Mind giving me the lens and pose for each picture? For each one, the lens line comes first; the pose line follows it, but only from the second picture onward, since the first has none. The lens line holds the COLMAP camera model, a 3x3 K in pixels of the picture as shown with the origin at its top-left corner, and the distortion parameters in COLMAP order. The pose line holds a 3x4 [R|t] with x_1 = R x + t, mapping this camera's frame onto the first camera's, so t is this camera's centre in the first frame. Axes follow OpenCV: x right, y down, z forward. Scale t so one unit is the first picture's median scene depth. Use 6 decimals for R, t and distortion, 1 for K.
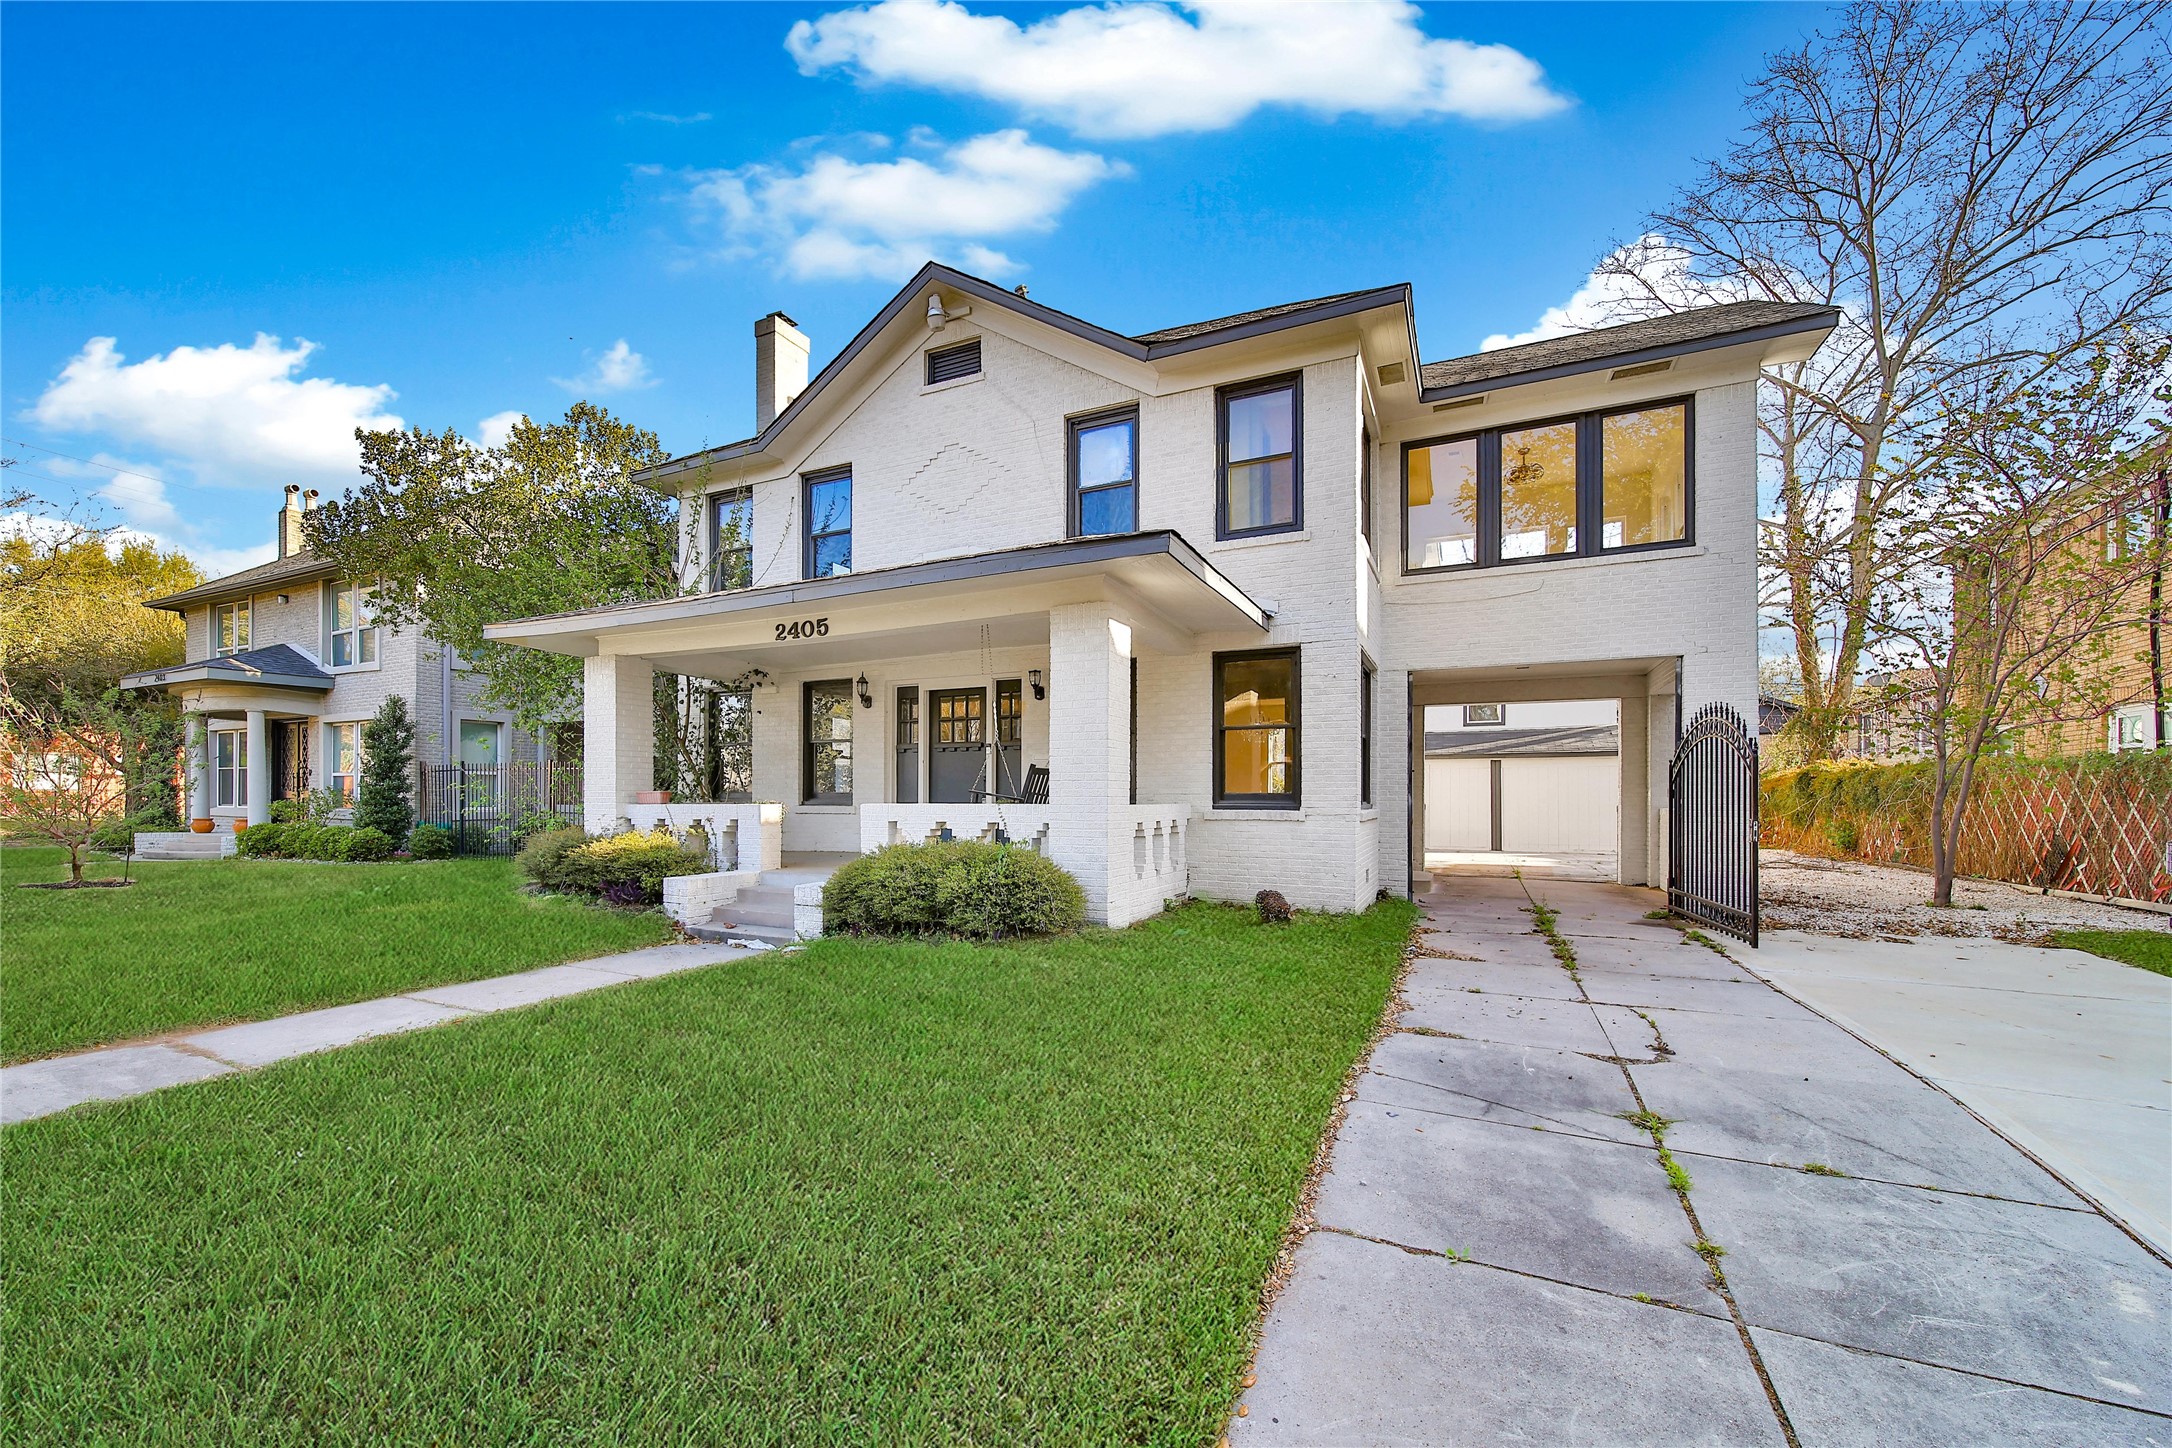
lens RADIAL K [[818.0, 0, 959.2], [0, 818.0, 804.0], [0, 0, 1]] dist [-0.001972, -0.000352]
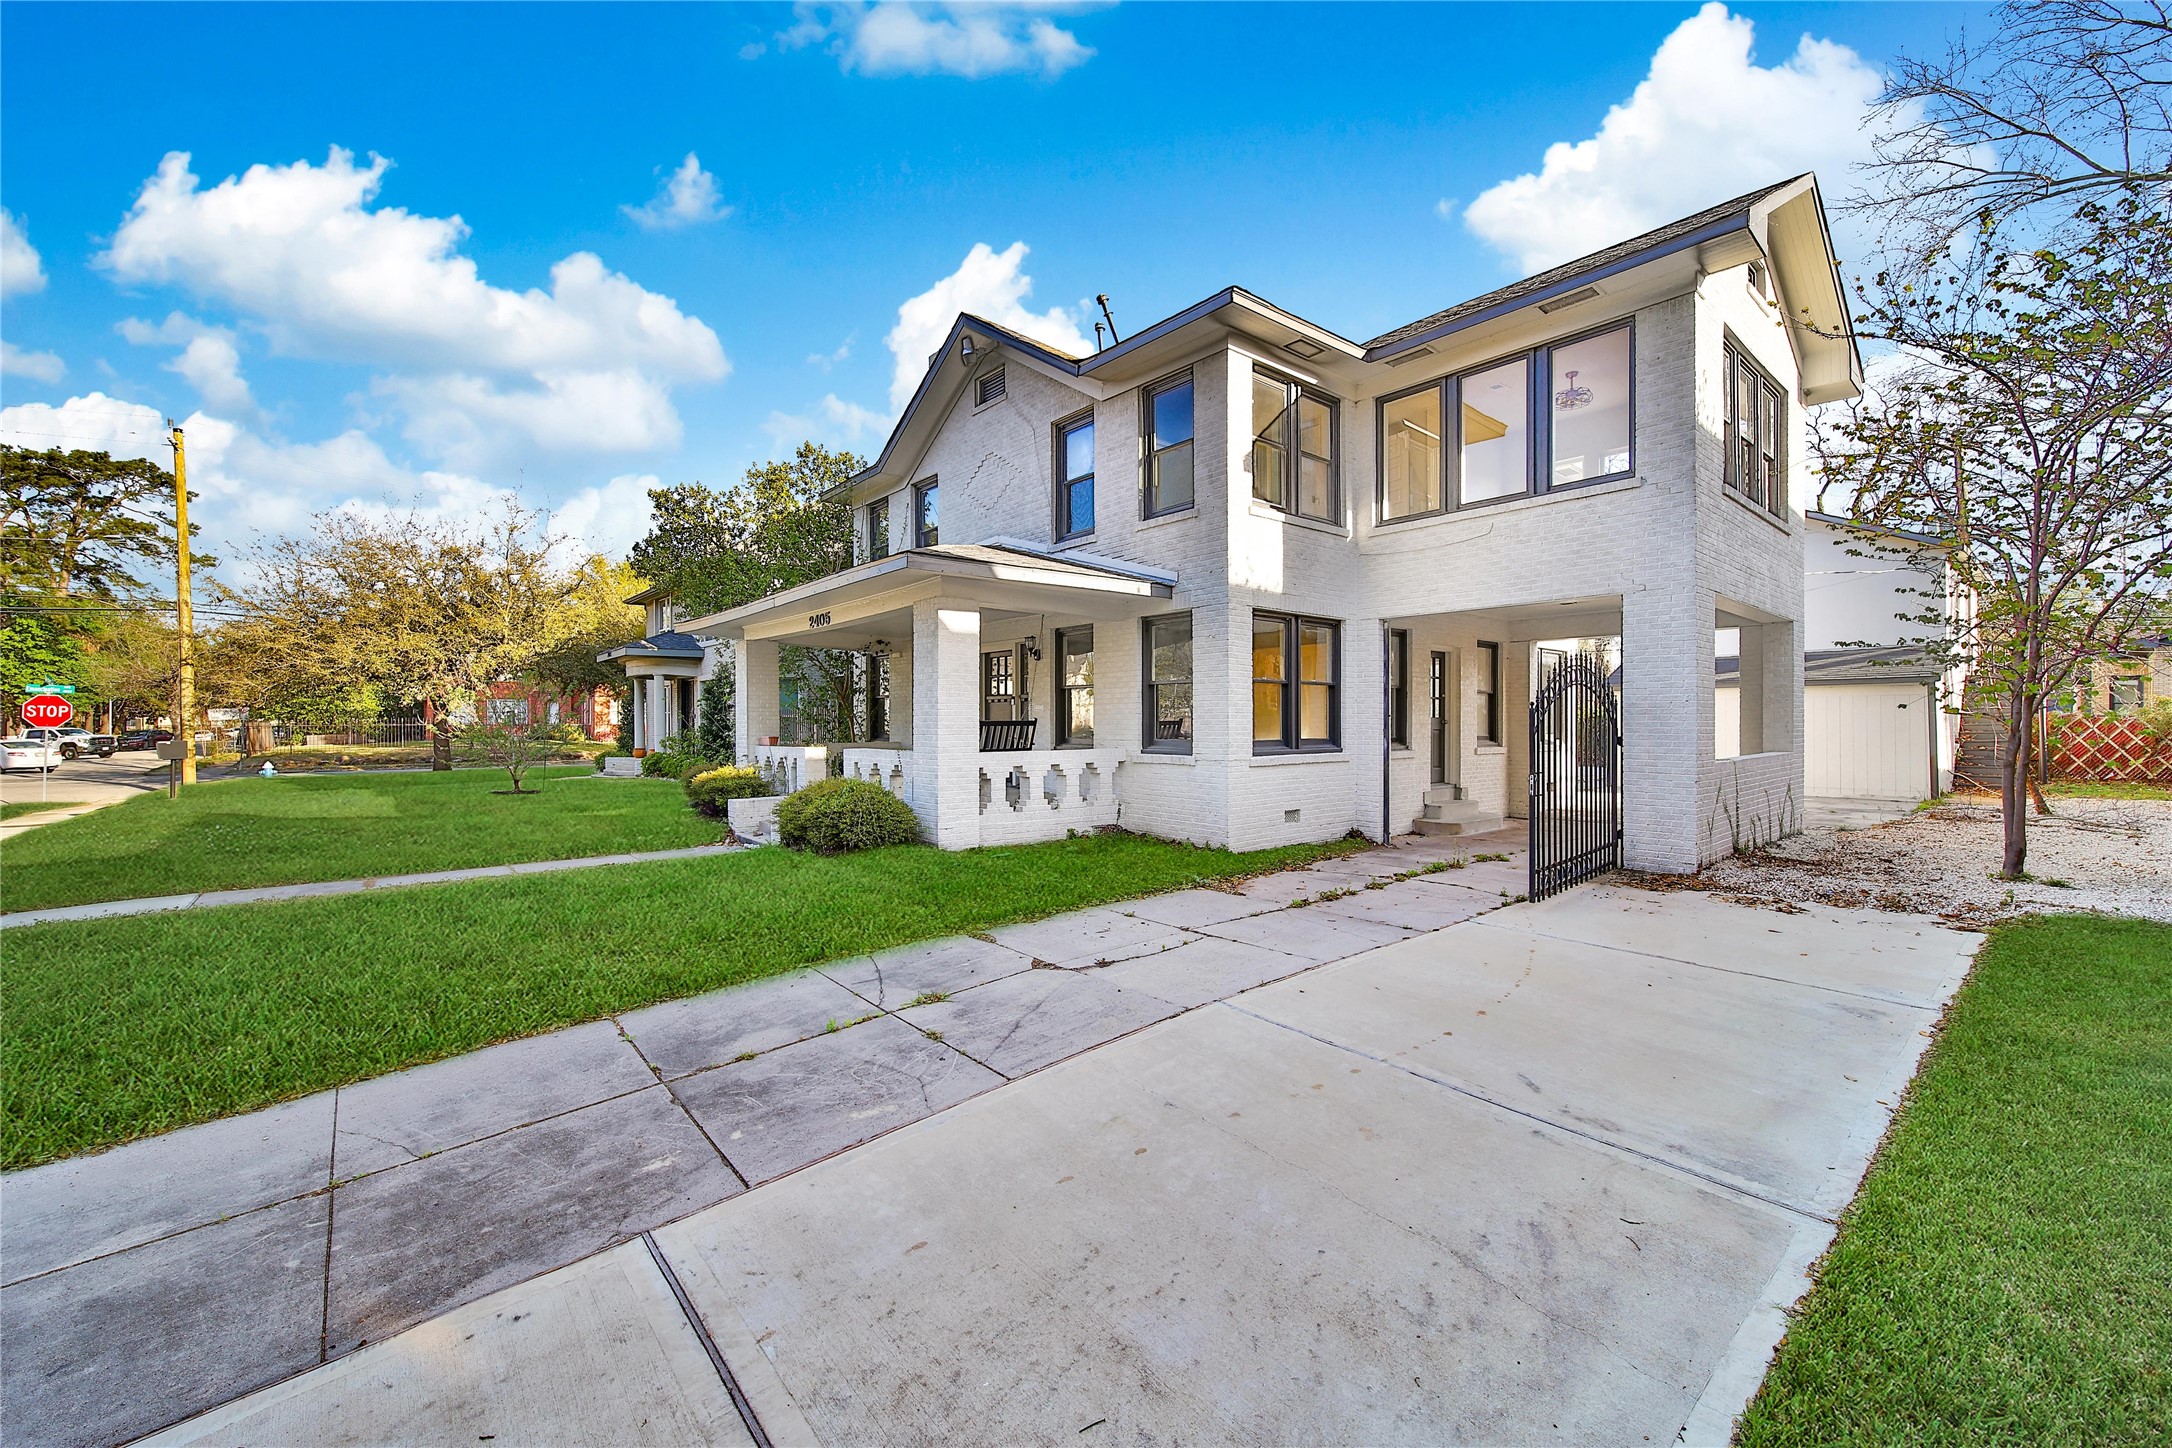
lens RADIAL K [[775.2, 0, 1080.5], [0, 775.2, 730.7], [0, 0, 1]] dist [0.000365, -0.000594]
pose [[0.938163, -0.001400, -0.346192, 0.650697], [0.001303, 0.999999, -0.000513, -0.026849], [0.346192, 0.000030, 0.938164, -0.059981]]
